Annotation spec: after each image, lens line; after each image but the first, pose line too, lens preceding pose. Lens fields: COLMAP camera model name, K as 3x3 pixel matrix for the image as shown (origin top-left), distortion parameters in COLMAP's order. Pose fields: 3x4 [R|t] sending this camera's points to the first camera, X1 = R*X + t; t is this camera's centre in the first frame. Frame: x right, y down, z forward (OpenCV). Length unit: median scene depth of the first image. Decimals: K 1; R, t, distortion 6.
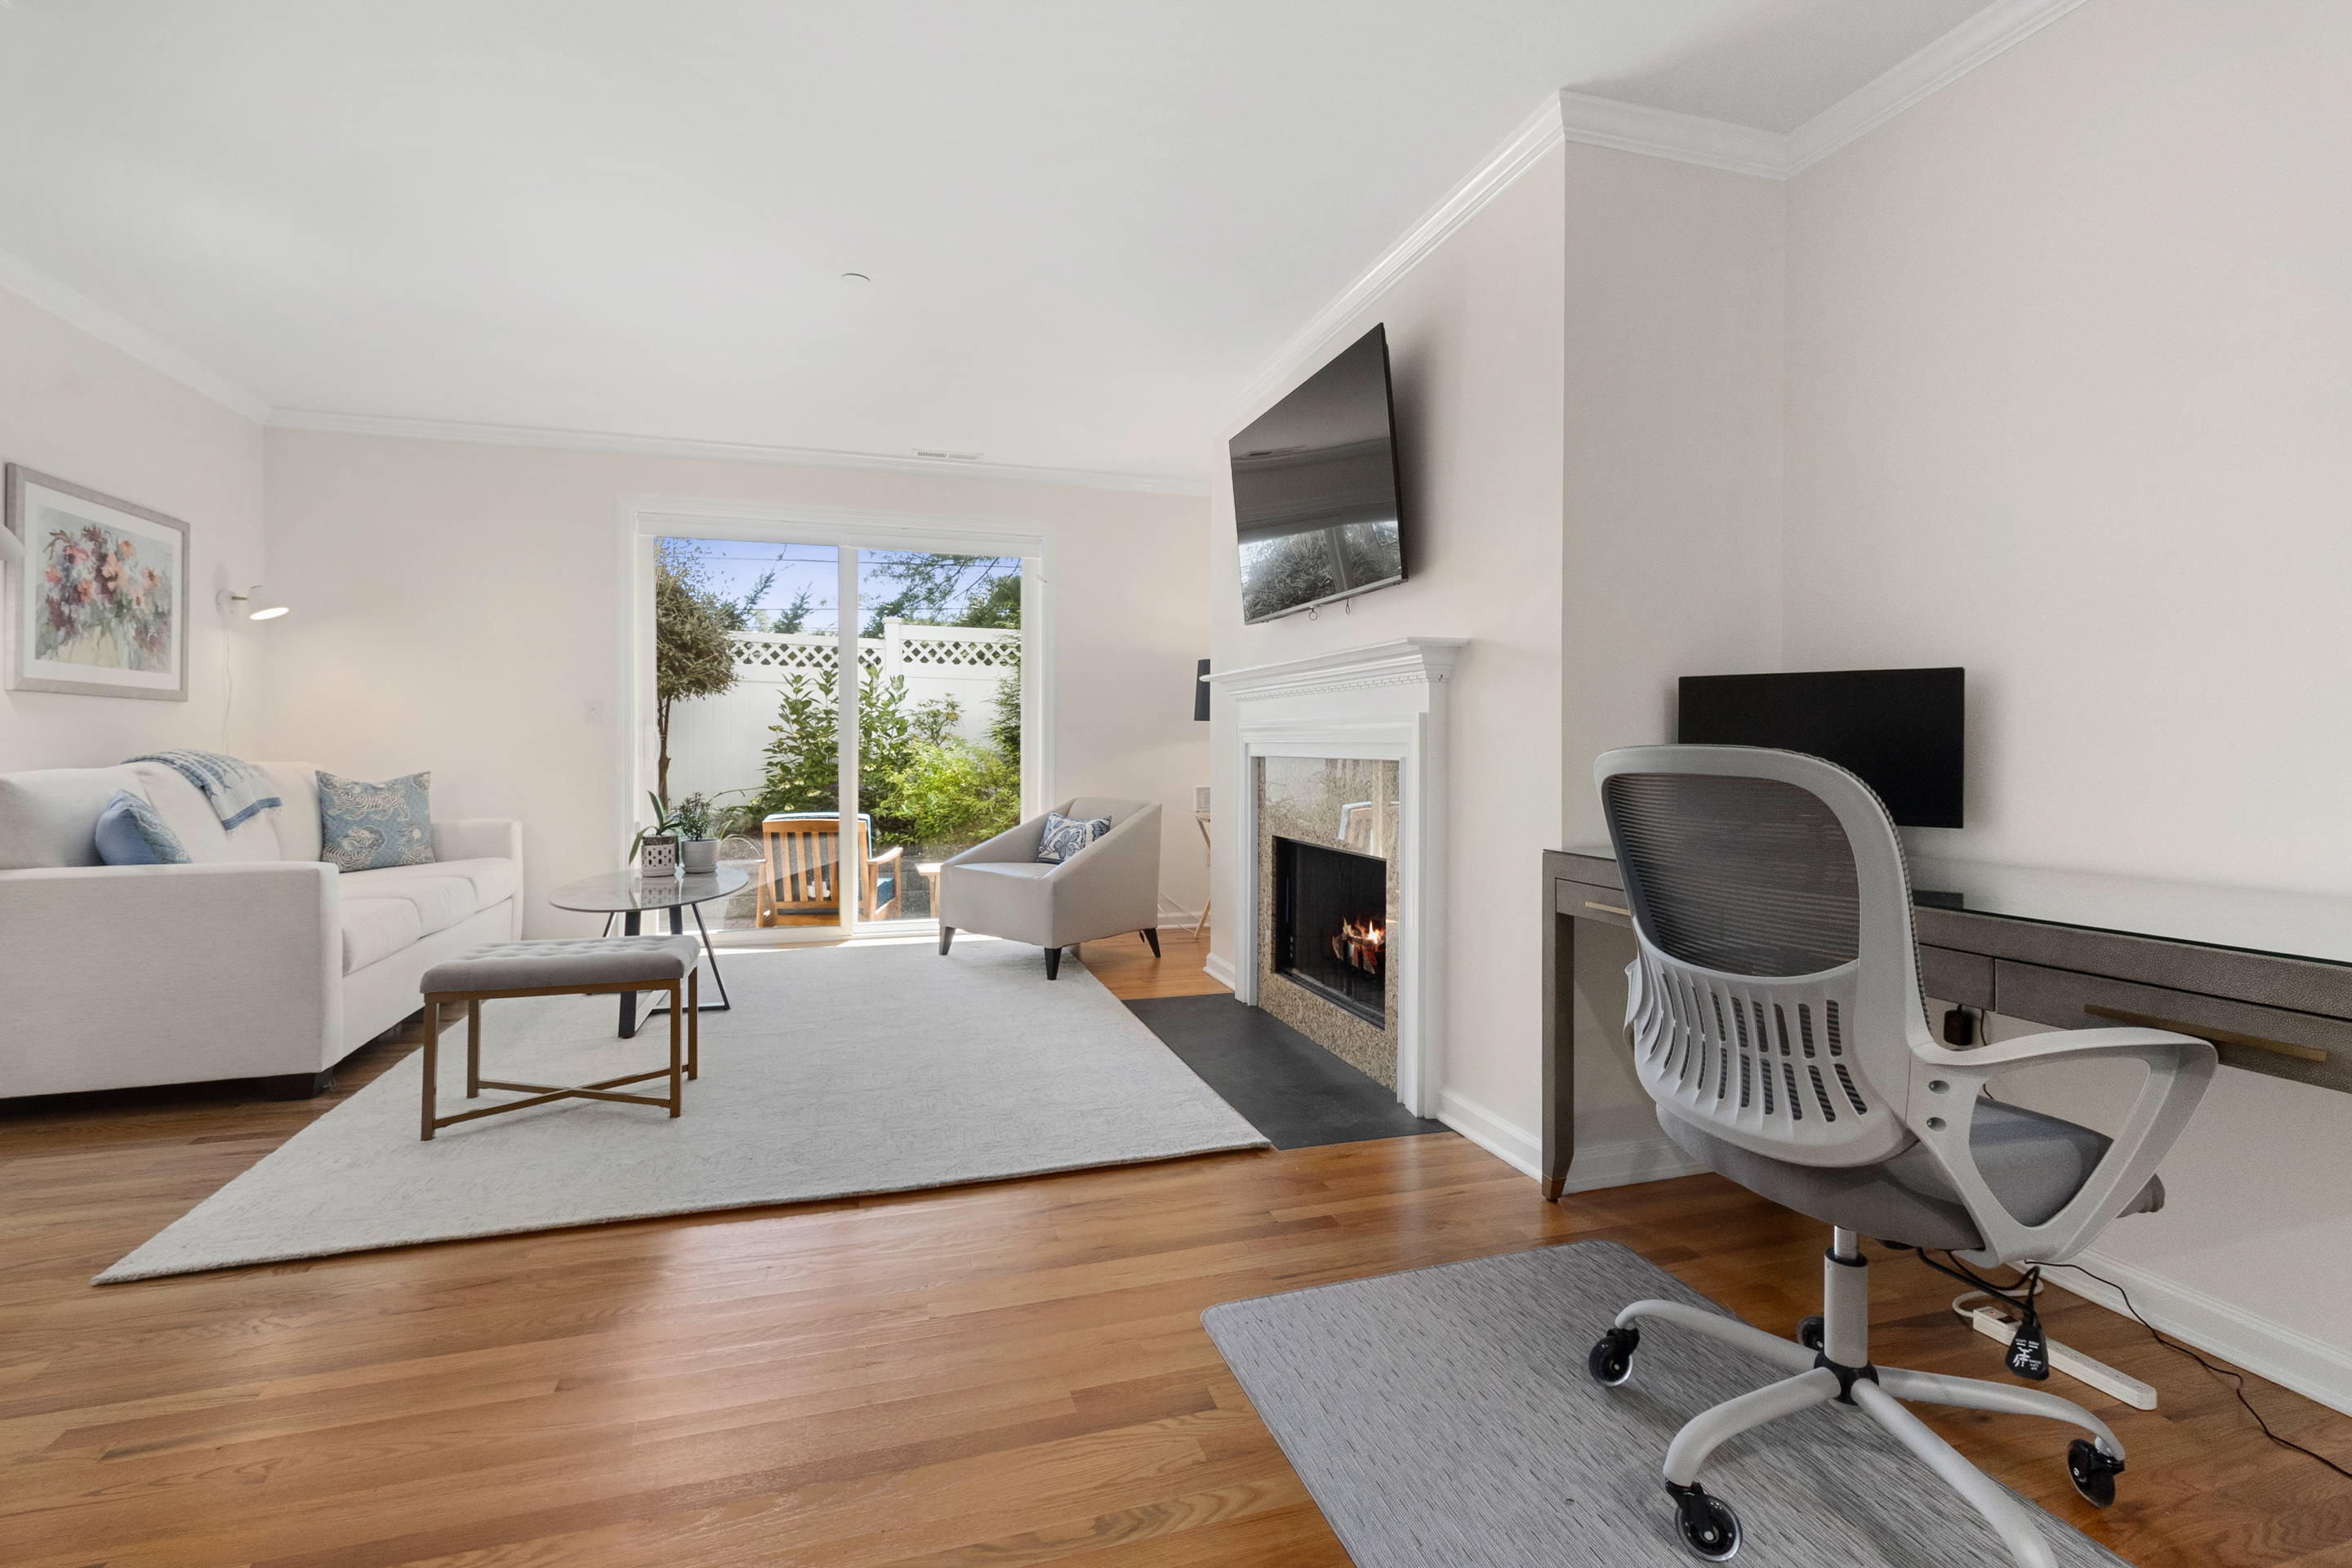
lens RADIAL K [[1085.3, 0, 1187.1], [0, 1085.3, 746.2], [0, 0, 1]] dist [0.002969, 0.000412]
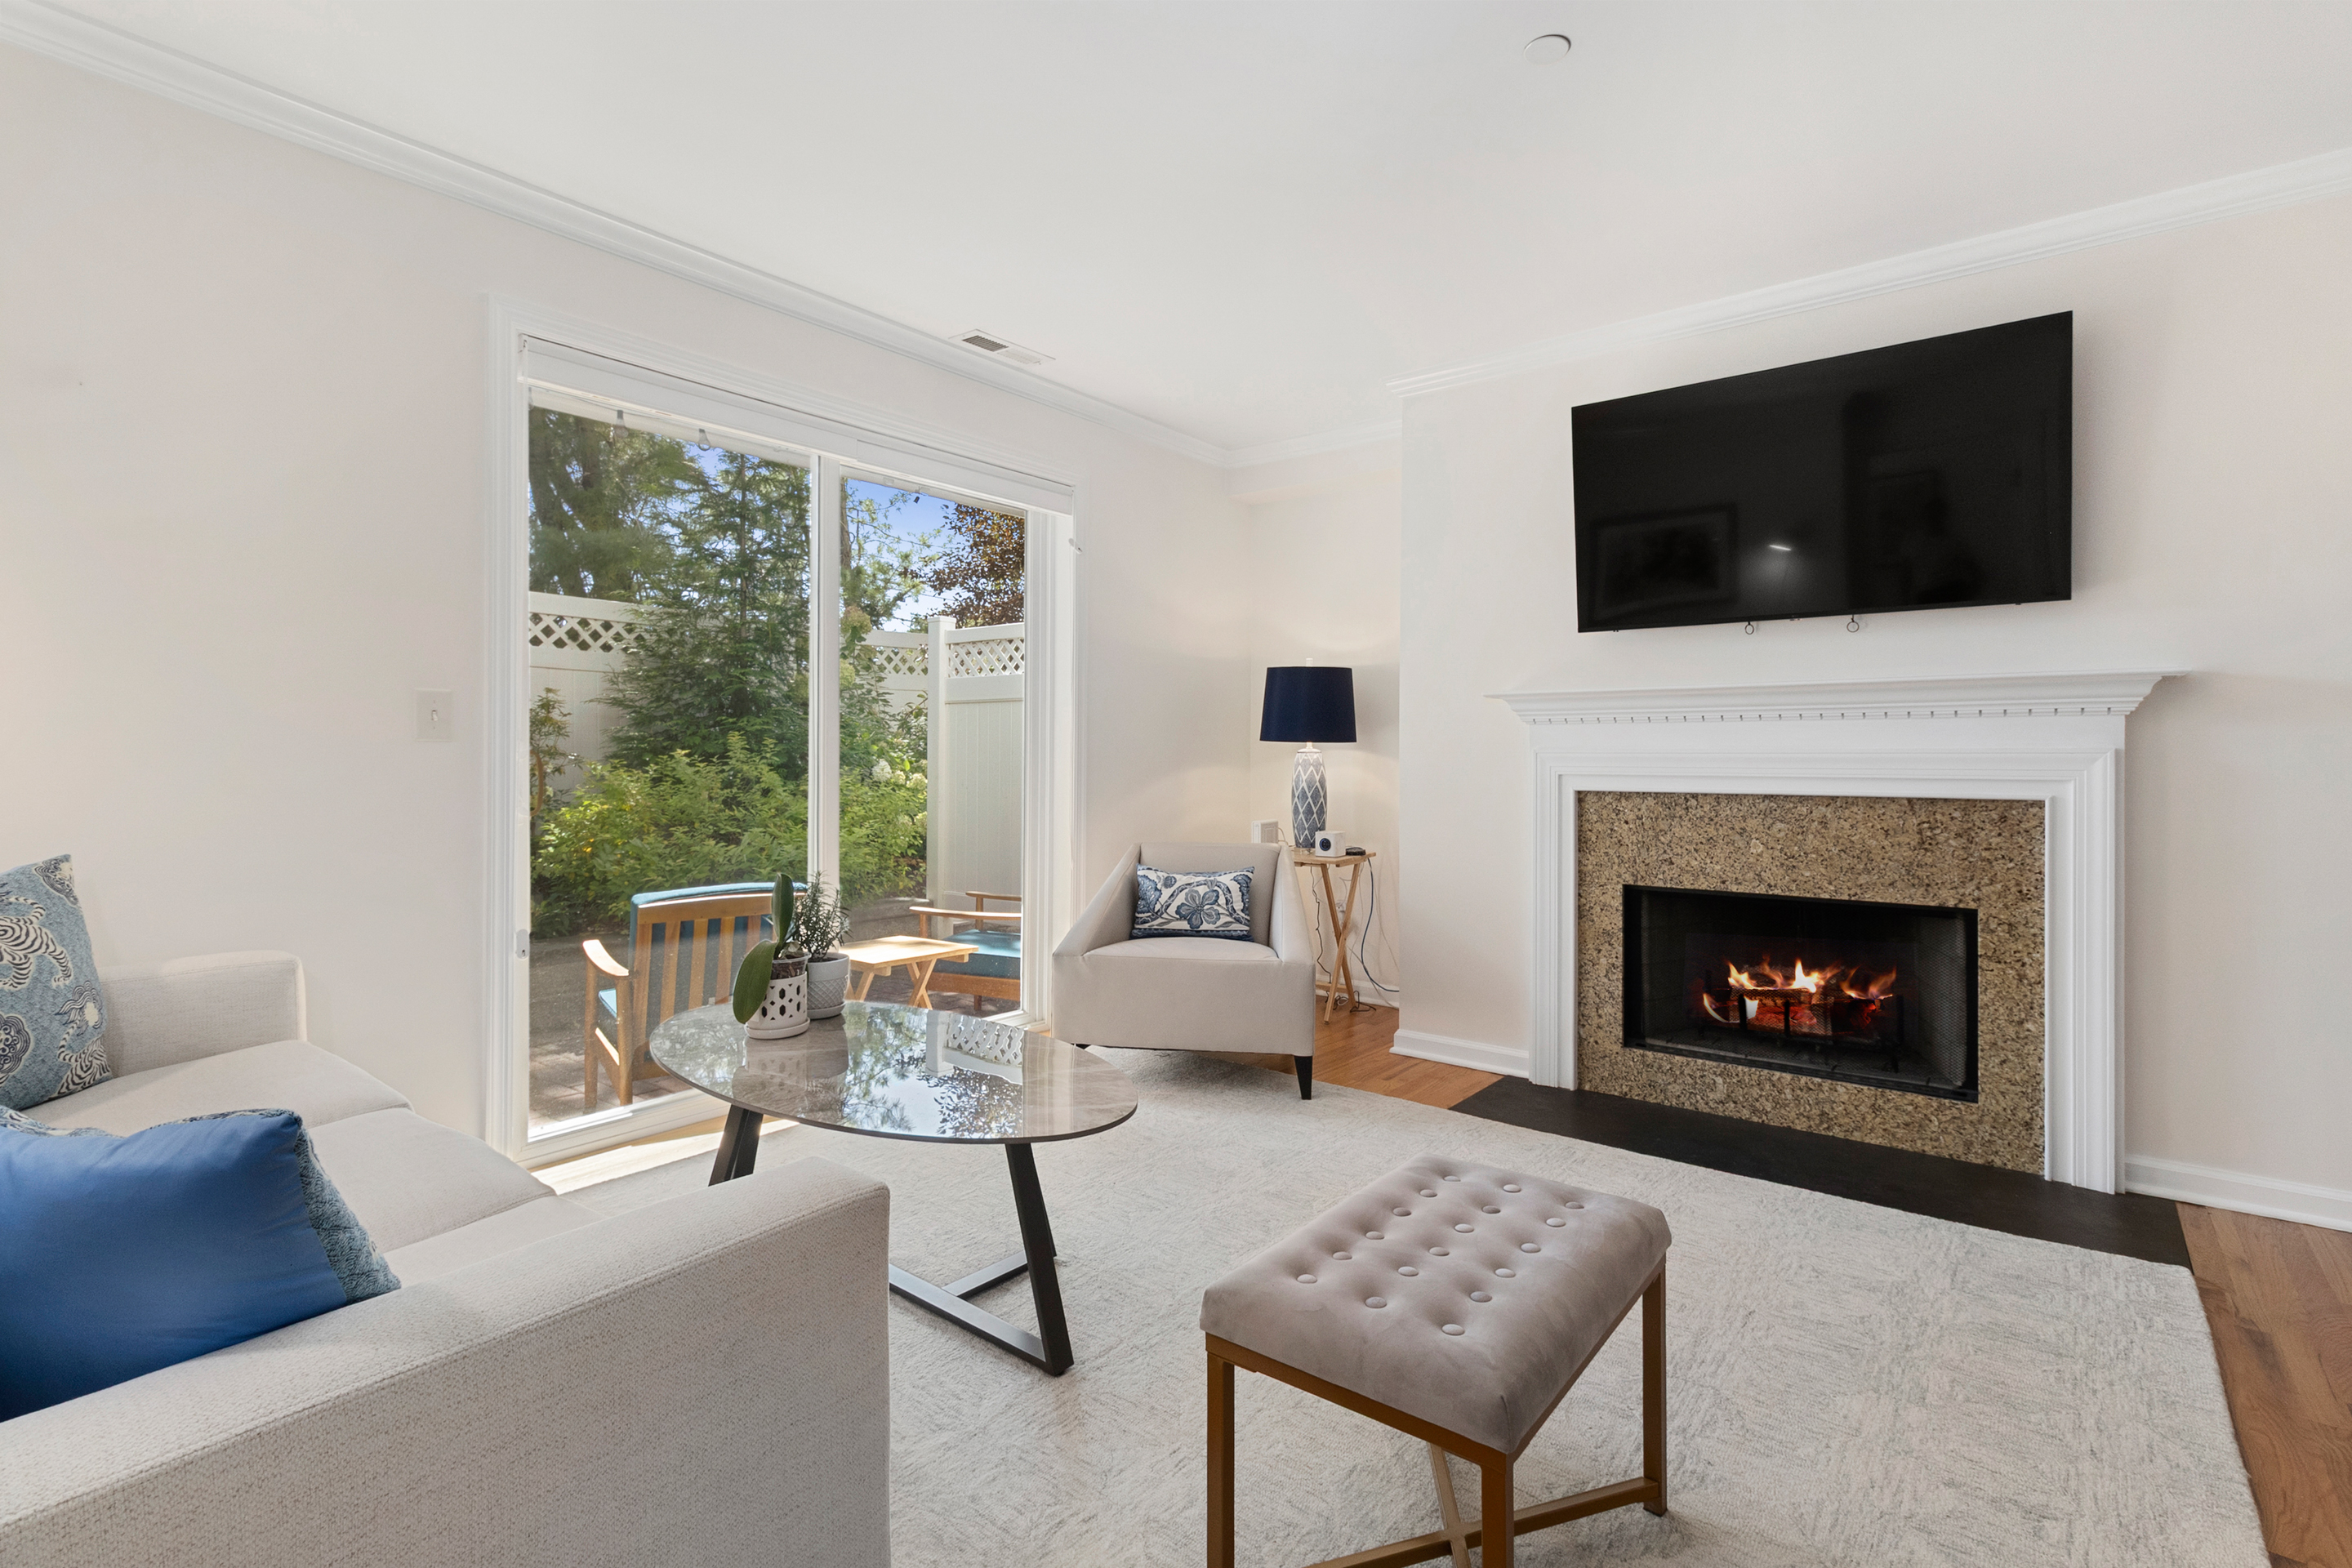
lens RADIAL K [[1098.9, 0, 1182.9], [0, 1098.9, 744.4], [0, 0, 1]] dist [0.004246, 0.000442]
pose [[0.824569, 0.005945, 0.565730, -0.569327], [-0.001349, 0.999963, -0.008543, -0.015591], [-0.565759, 0.006282, 0.824547, 0.404339]]
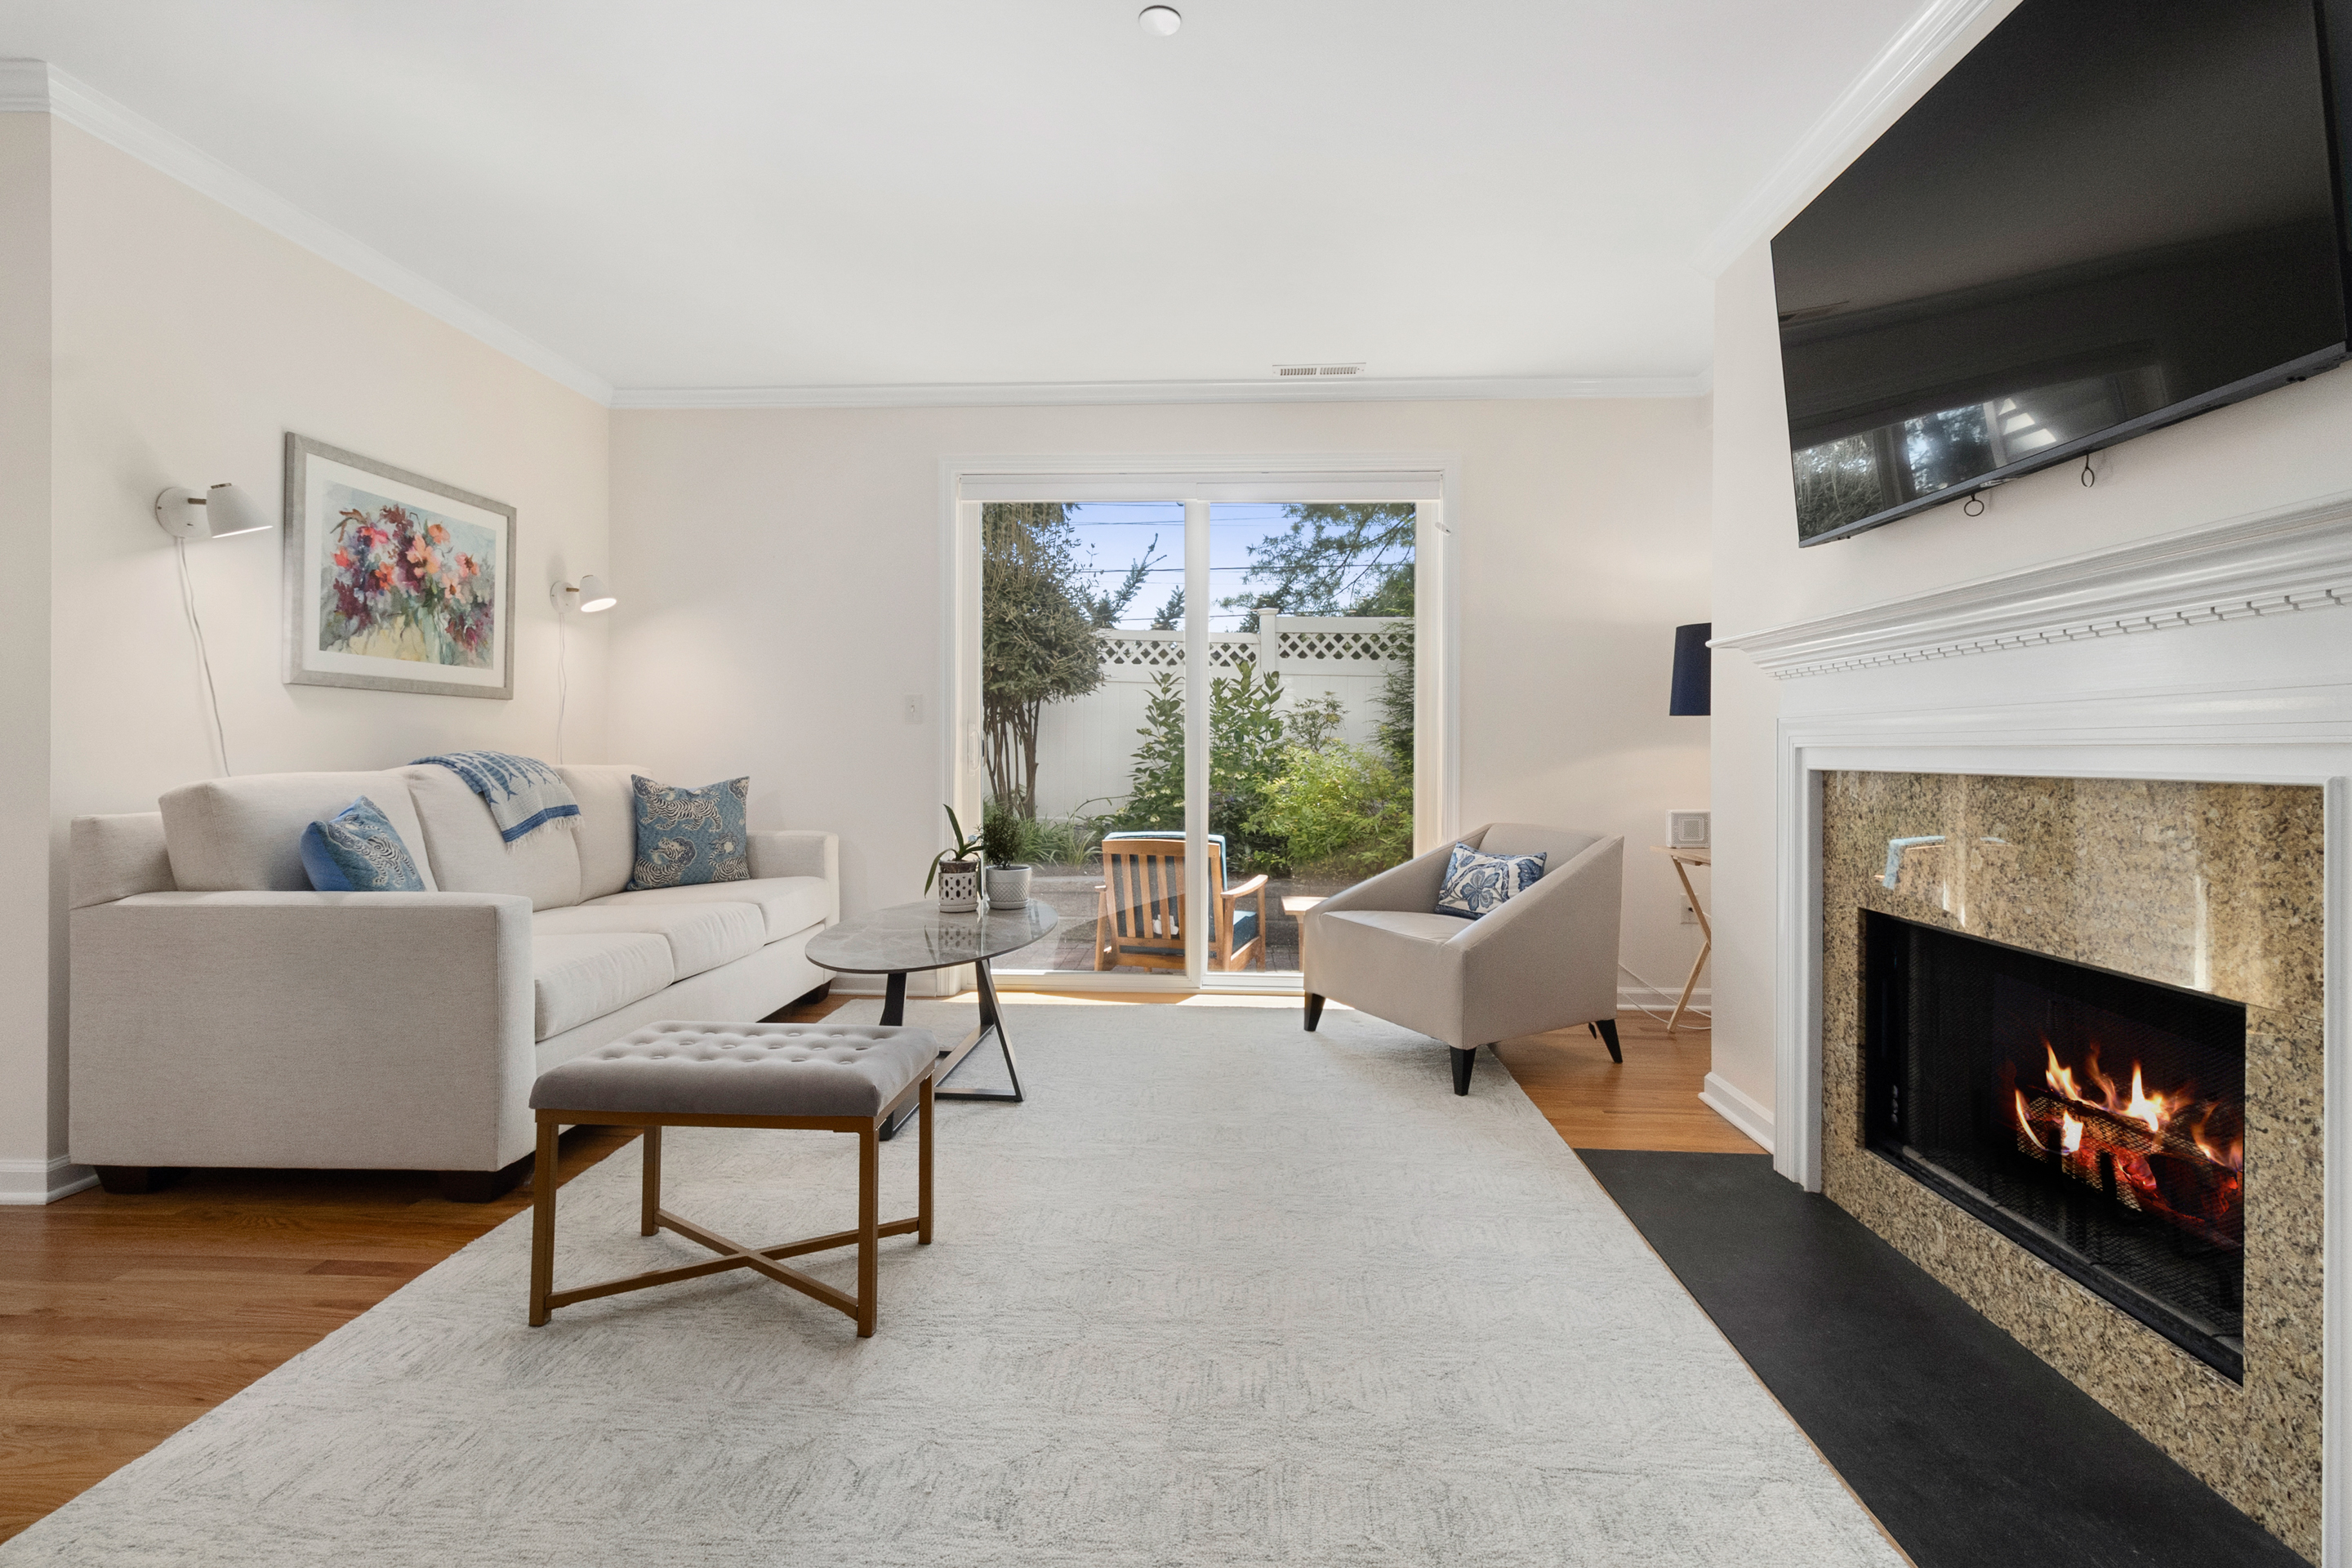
lens RADIAL K [[1089.7, 0, 1183.5], [0, 1089.7, 741.3], [0, 0, 1]] dist [0.002645, 0.000243]
pose [[0.937008, 0.001127, -0.349305, -0.045605], [-0.004807, 0.999942, -0.009666, 0.000941], [0.349274, 0.010737, 0.936959, 0.275085]]
